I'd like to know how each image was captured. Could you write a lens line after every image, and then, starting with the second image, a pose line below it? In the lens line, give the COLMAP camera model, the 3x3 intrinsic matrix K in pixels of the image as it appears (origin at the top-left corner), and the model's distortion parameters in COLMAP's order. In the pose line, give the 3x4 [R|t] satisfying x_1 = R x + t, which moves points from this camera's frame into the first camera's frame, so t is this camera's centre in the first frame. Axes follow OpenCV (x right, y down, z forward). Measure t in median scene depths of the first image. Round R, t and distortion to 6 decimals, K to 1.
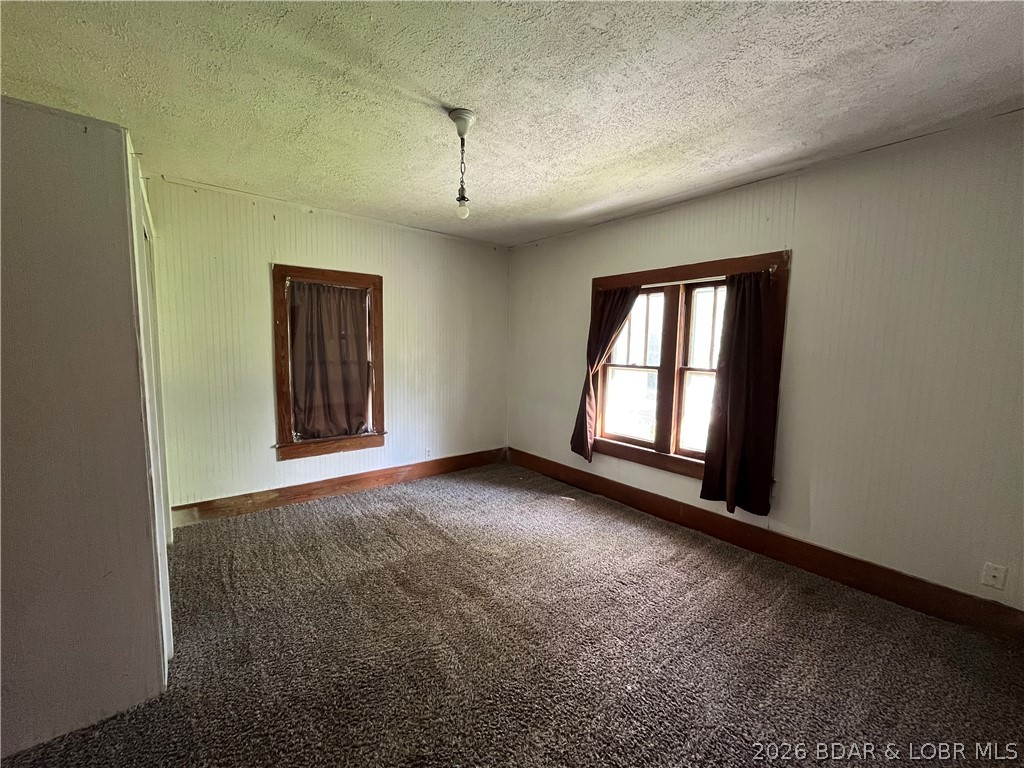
lens RADIAL K [[414.5, 0, 512.0], [0, 414.5, 384.0], [0, 0, 1]] dist [-0.000537, -0.000354]
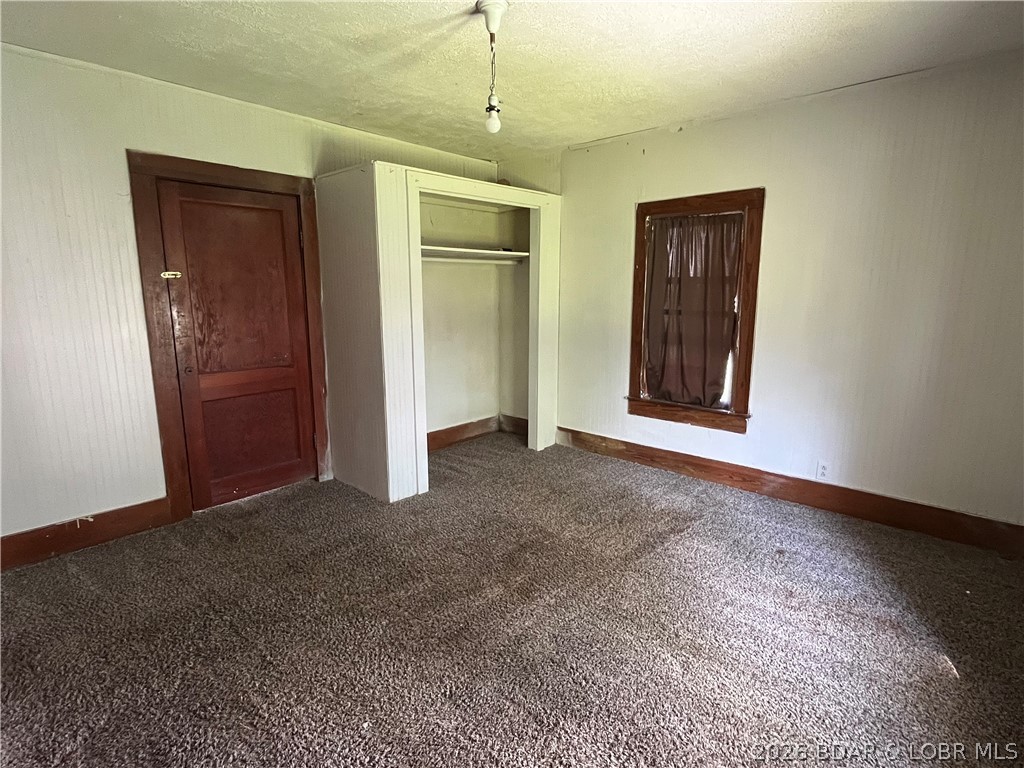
lens RADIAL K [[540.6, 0, 512.0], [0, 540.6, 384.0], [0, 0, 1]] dist [-0.001461, -0.000264]
pose [[0.145628, 0.154504, -0.977201, 0.585989], [-0.090357, 0.985679, 0.142379, -0.034059], [0.985205, 0.067562, 0.157503, 0.512517]]
